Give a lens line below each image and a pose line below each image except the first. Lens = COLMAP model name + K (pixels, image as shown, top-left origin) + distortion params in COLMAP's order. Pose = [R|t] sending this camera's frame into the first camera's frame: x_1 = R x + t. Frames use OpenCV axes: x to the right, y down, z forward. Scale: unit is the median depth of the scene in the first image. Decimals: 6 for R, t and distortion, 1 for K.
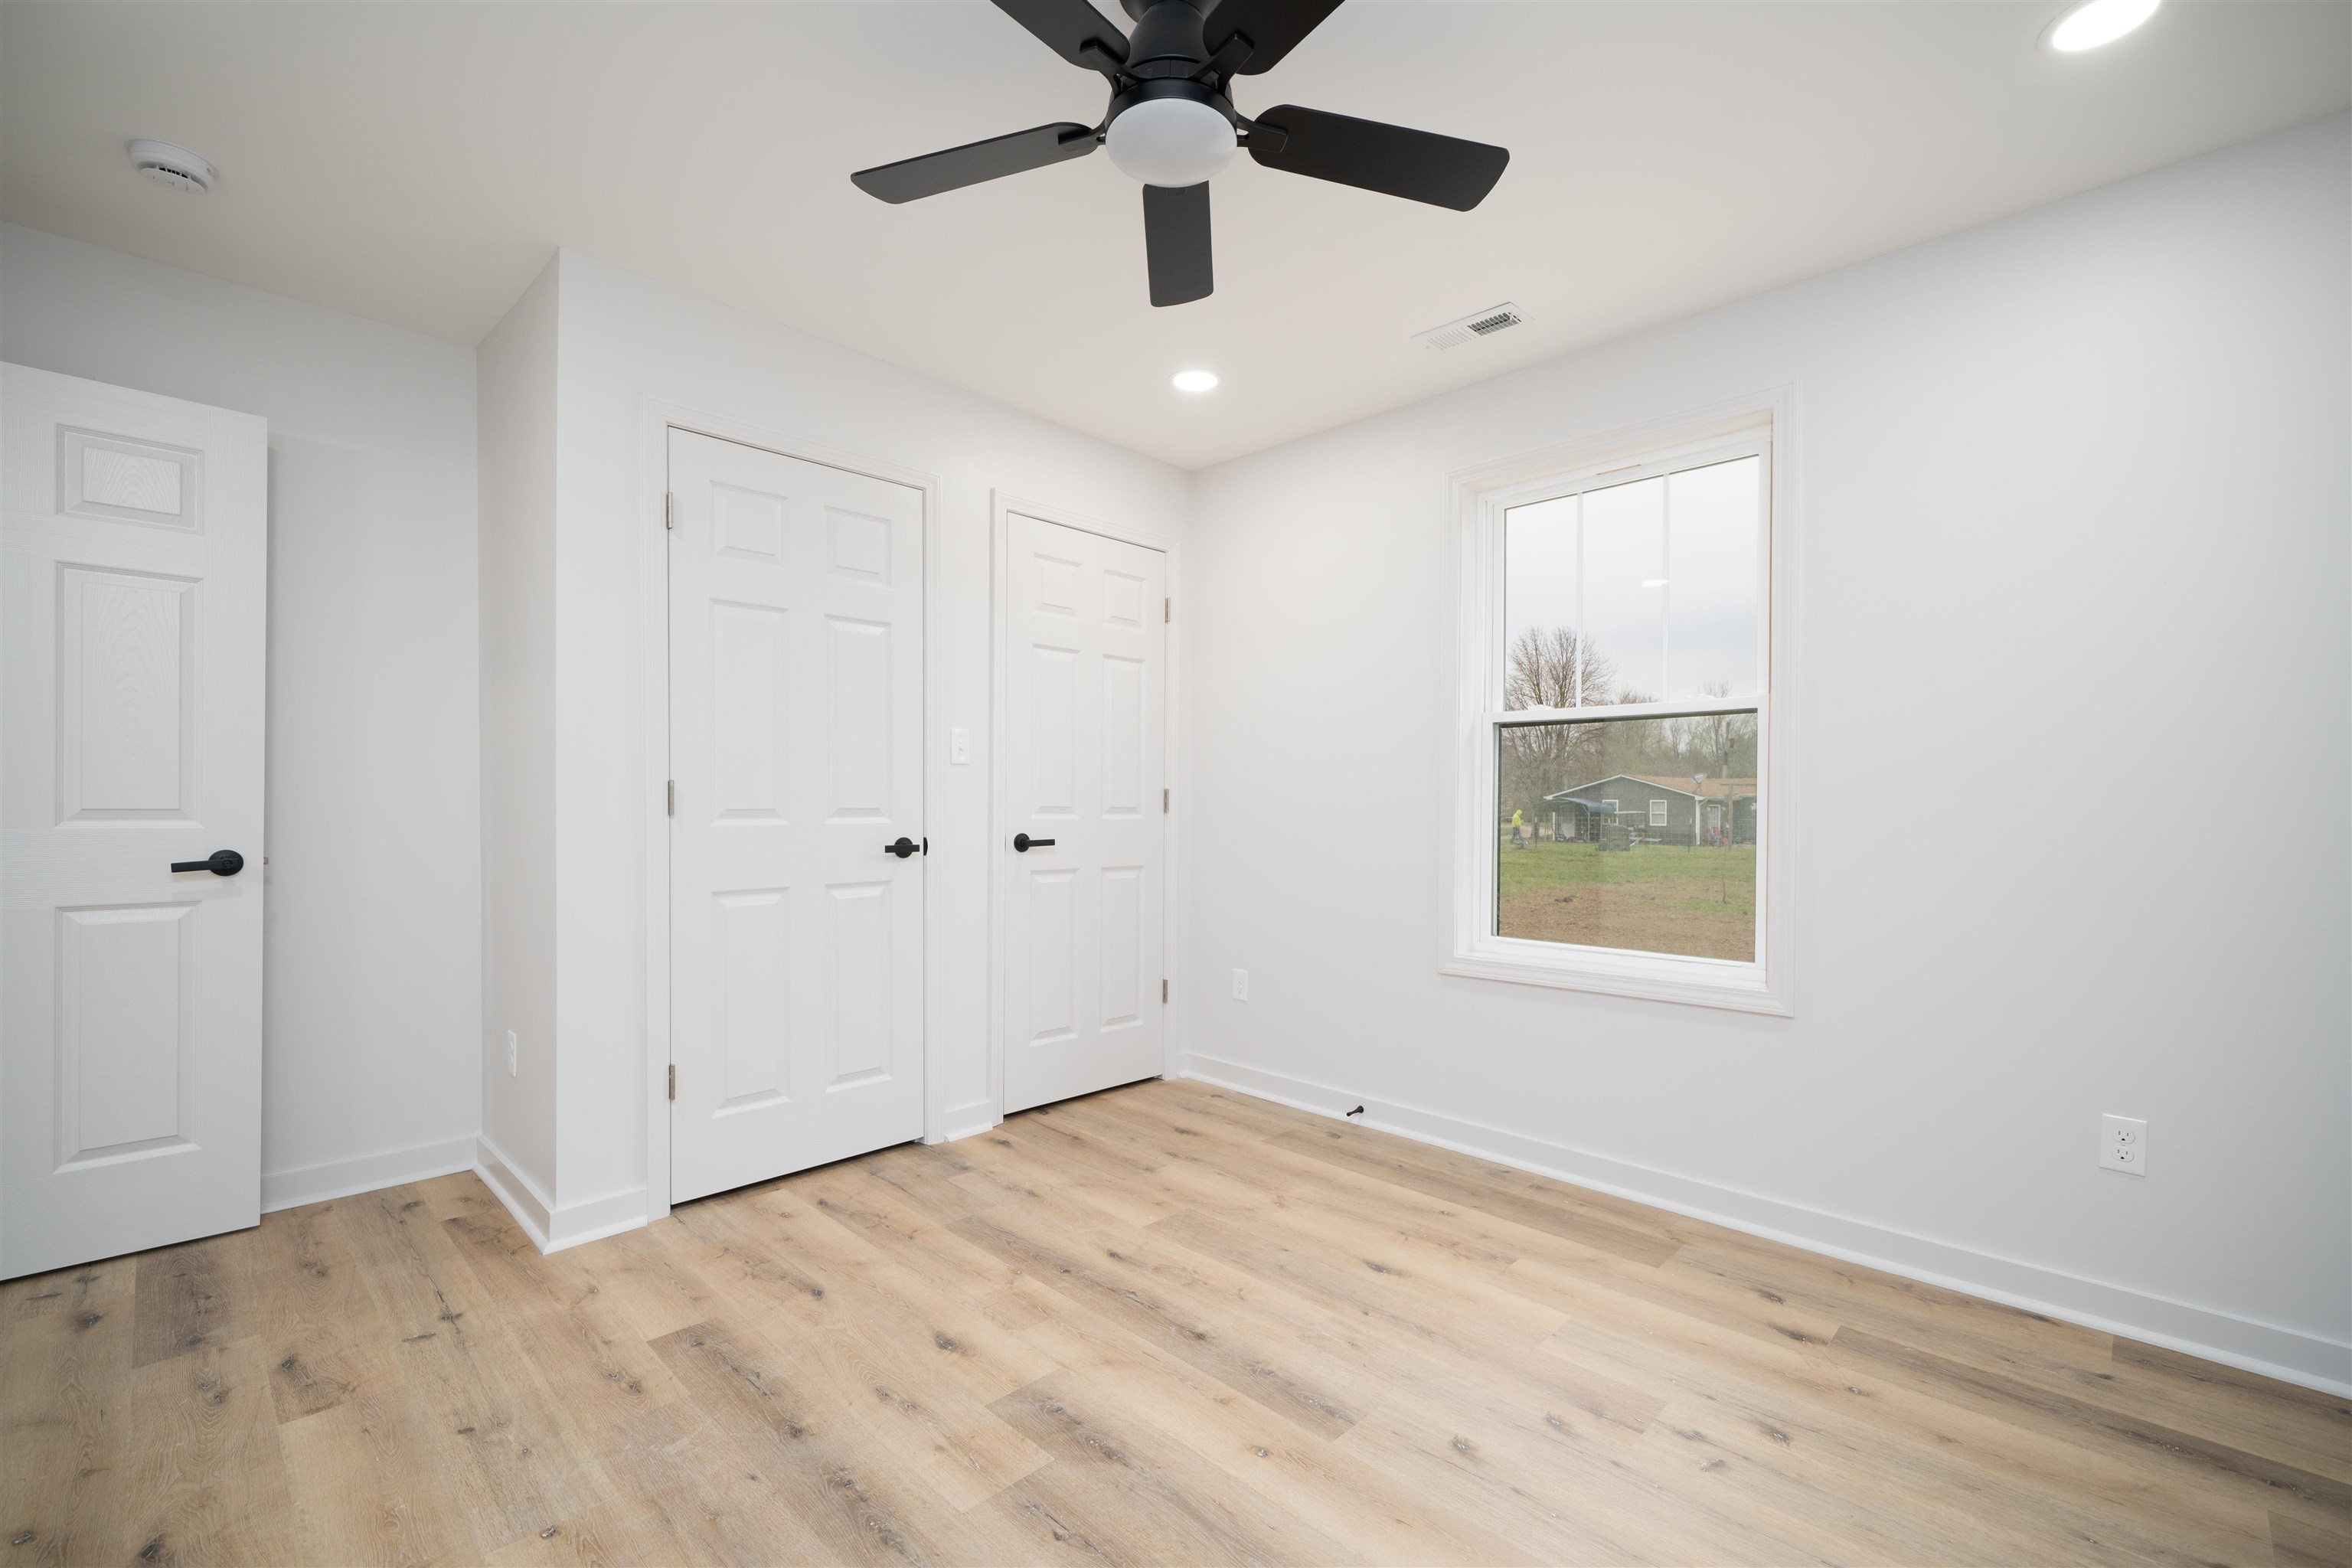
lens RADIAL K [[969.7, 0, 1139.5], [0, 969.7, 795.3], [0, 0, 1]] dist [0.000976, 0.000044]
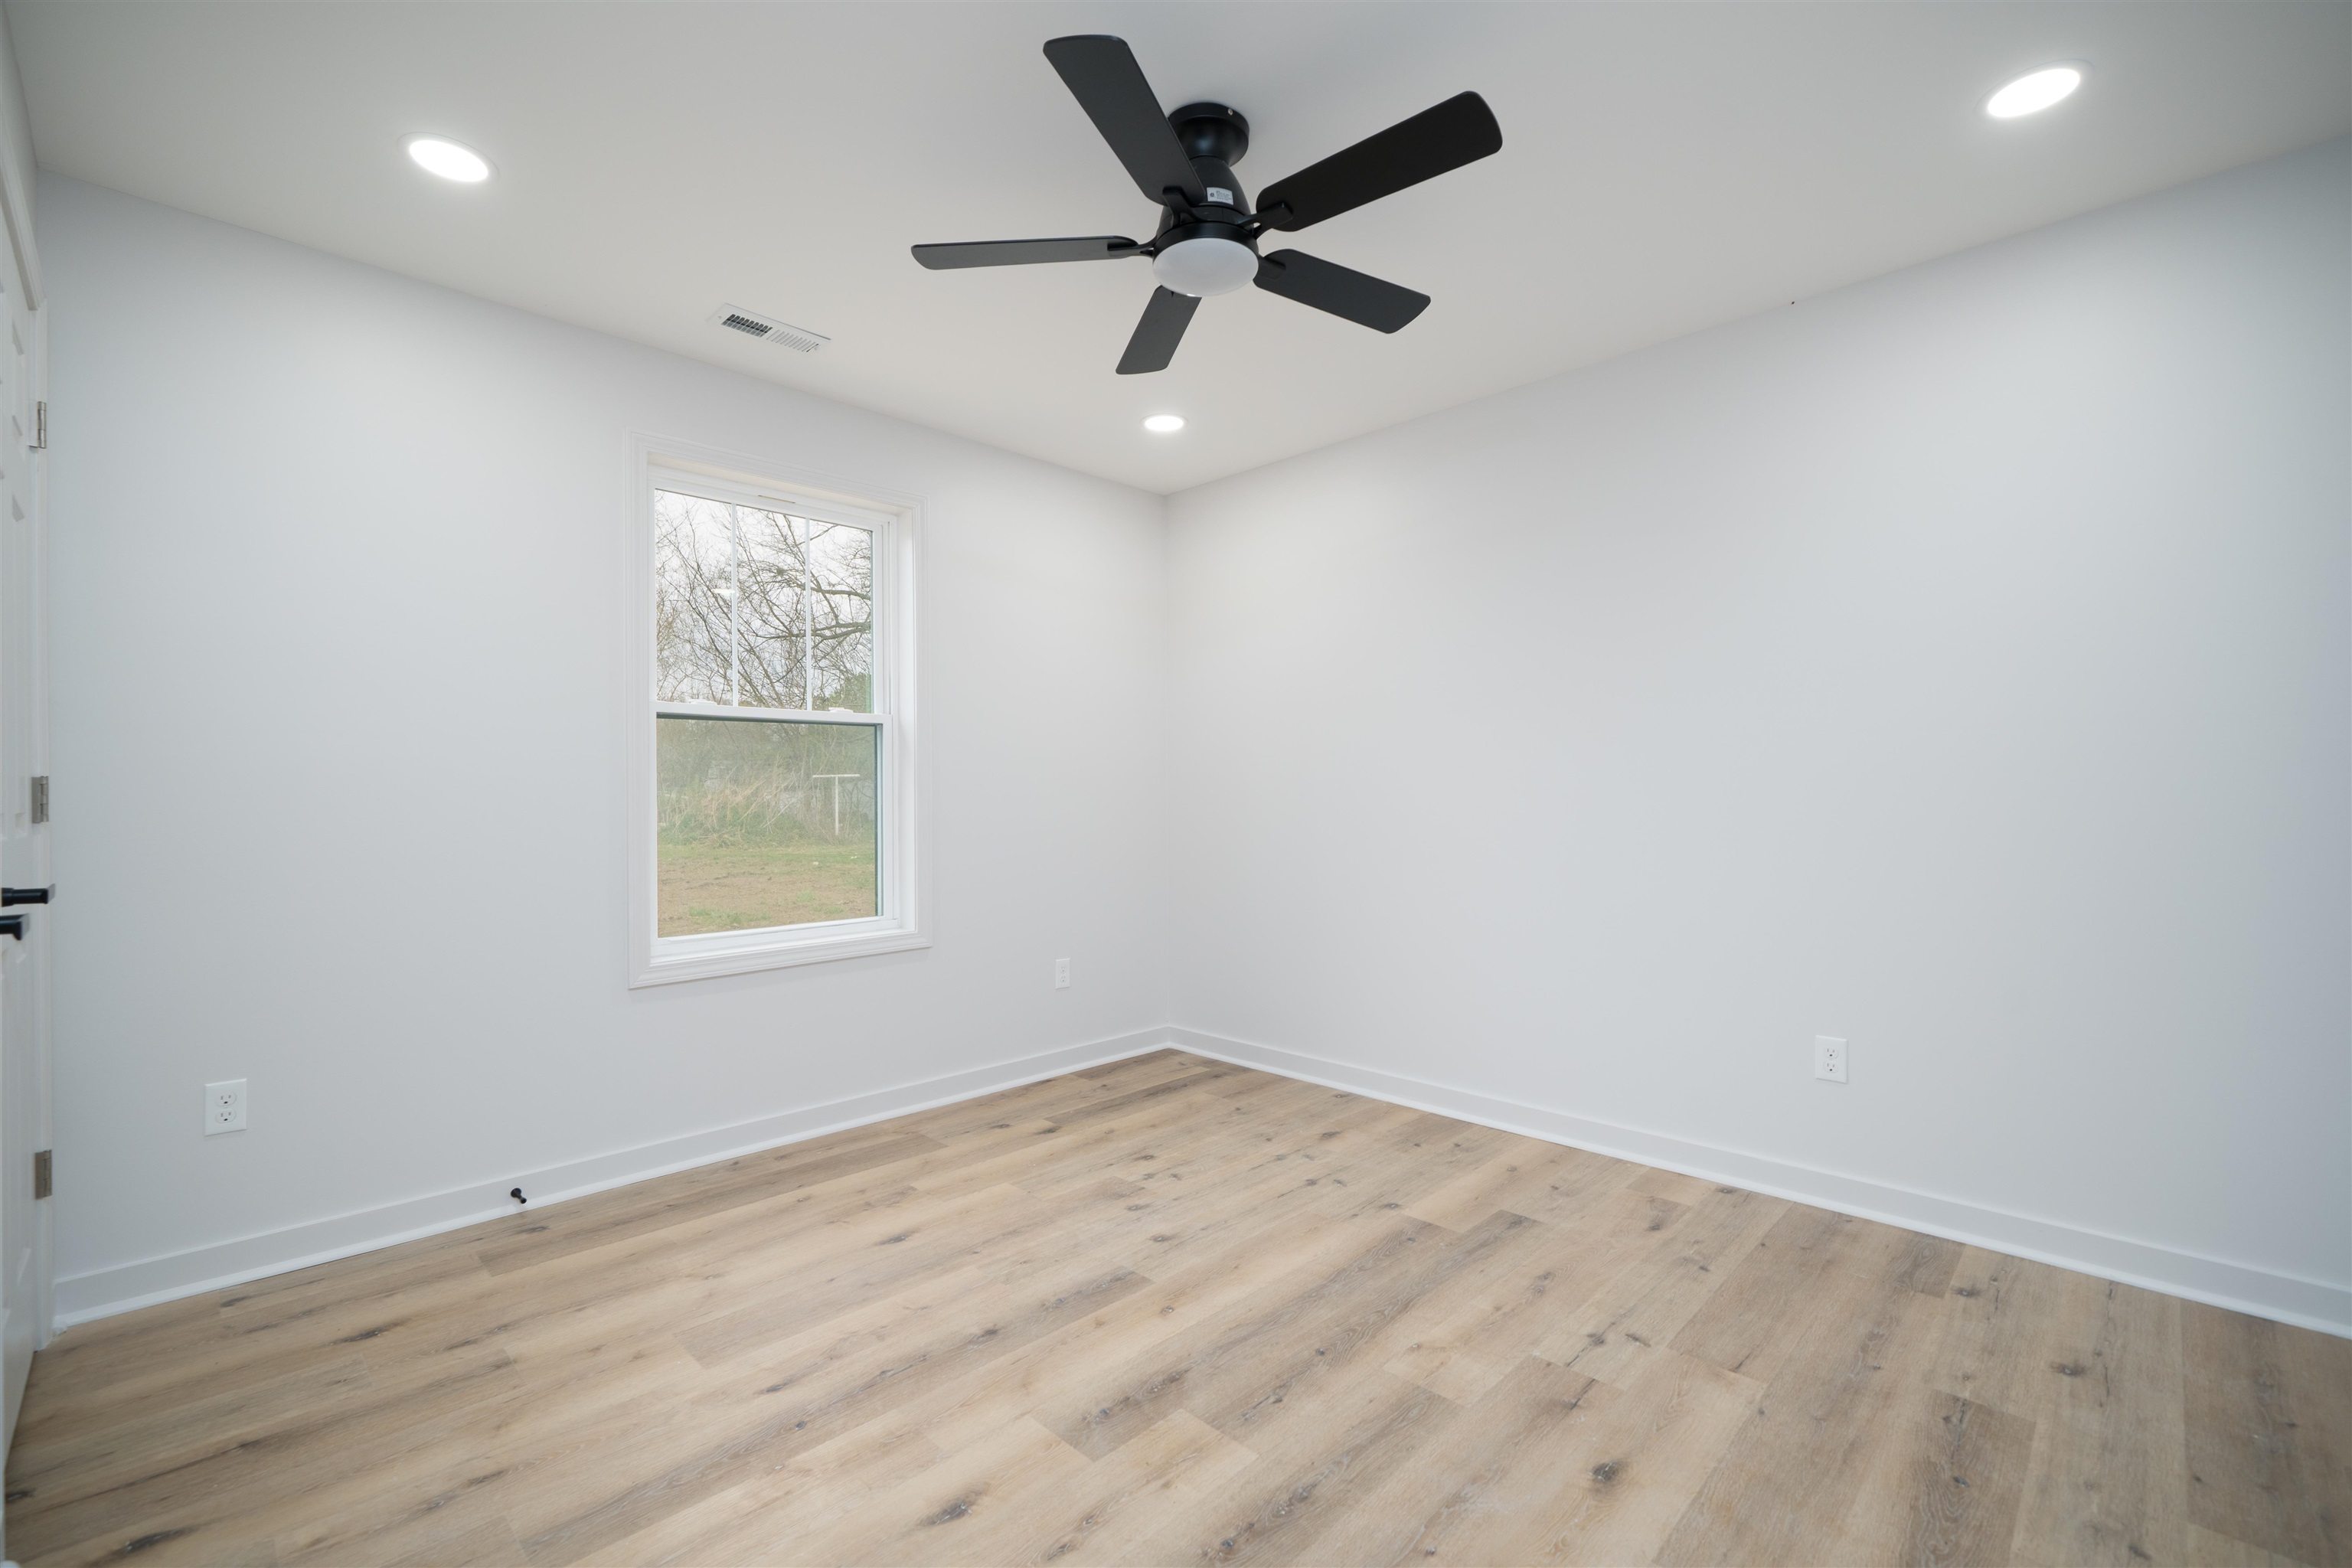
lens RADIAL K [[1010.6, 0, 1137.1], [0, 1010.6, 791.4], [0, 0, 1]] dist [0.001012, 0.000115]
pose [[0.018175, -0.001547, 0.999834, -0.732602], [-0.003644, 0.999992, 0.001614, -0.001402], [-0.999828, -0.003673, 0.018169, 0.624921]]
